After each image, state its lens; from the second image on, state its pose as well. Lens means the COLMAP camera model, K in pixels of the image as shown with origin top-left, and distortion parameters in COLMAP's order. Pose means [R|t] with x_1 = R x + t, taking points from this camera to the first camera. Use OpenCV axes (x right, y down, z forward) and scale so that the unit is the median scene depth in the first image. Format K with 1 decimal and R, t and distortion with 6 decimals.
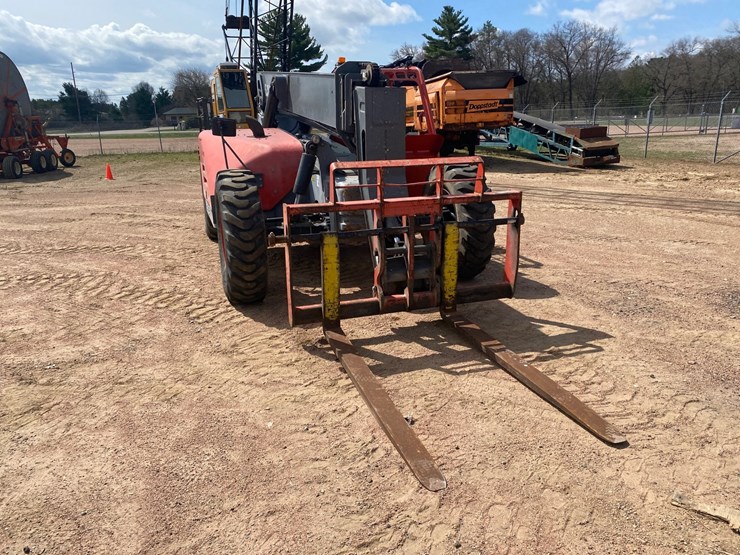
lens RADIAL K [[560.0, 0, 380.9], [0, 560.0, 277.4], [0, 0, 1]] dist [0.013969, -0.004010]
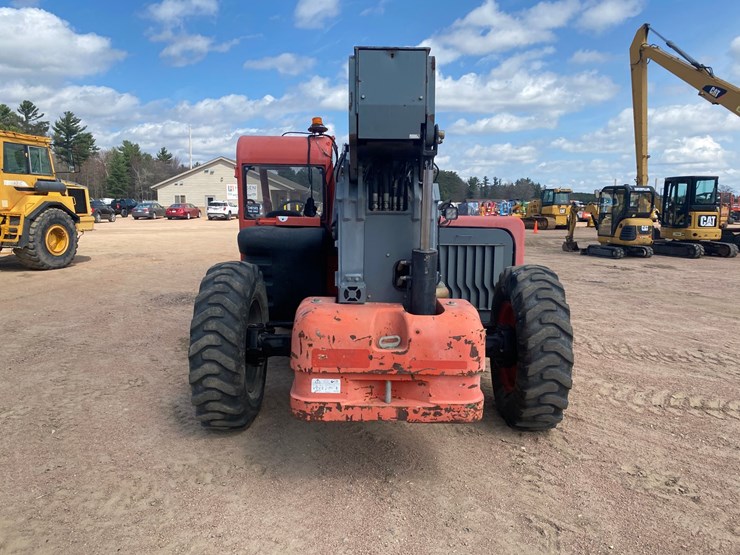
lens RADIAL K [[575.2, 0, 373.3], [0, 575.2, 261.3], [0, 0, 1]] dist [0.013882, -0.003008]
pose [[-0.949123, -0.016743, 0.314460, -0.469971], [0.097541, 0.933844, 0.344124, -0.596942], [-0.299418, 0.357288, -0.884700, 2.150030]]
